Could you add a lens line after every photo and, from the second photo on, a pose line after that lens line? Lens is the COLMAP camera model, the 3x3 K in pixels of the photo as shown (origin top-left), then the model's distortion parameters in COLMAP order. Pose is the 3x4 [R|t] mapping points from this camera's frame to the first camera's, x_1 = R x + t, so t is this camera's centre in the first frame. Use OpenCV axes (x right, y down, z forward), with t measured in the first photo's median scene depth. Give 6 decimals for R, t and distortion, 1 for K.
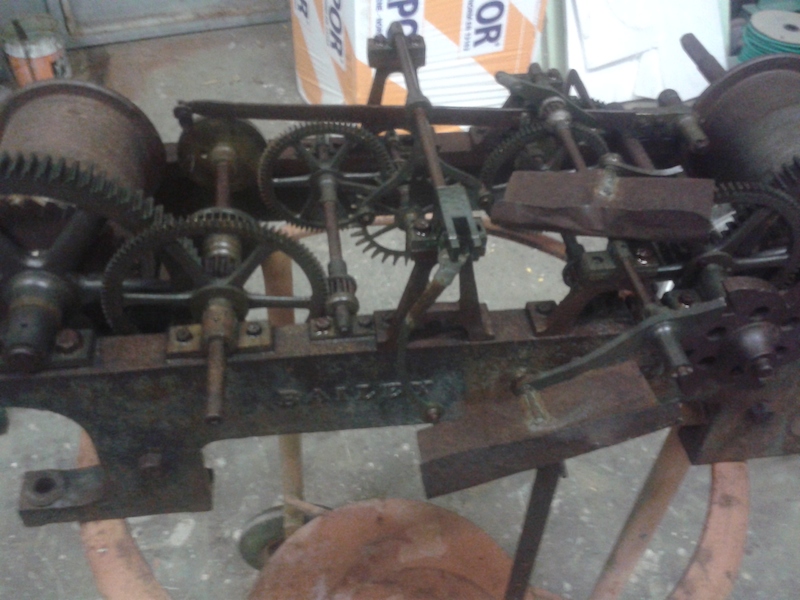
lens RADIAL K [[847.0, 0, 403.3], [0, 847.0, 296.6], [0, 0, 1]] dist [-0.010773, 0.000000]
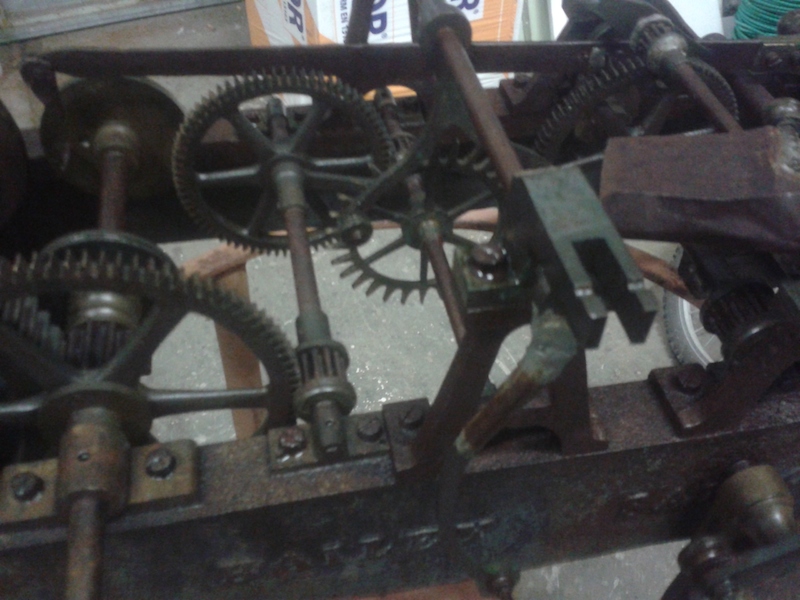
lens RADIAL K [[847.0, 0, 395.4], [0, 847.0, 304.3], [0, 0, 1]] dist [-0.010773, 0.000000]
pose [[0.998226, -0.056727, 0.018086, -0.030327], [0.056326, 0.998171, 0.021948, -0.055278], [-0.019298, -0.020891, 0.999595, 0.414261]]
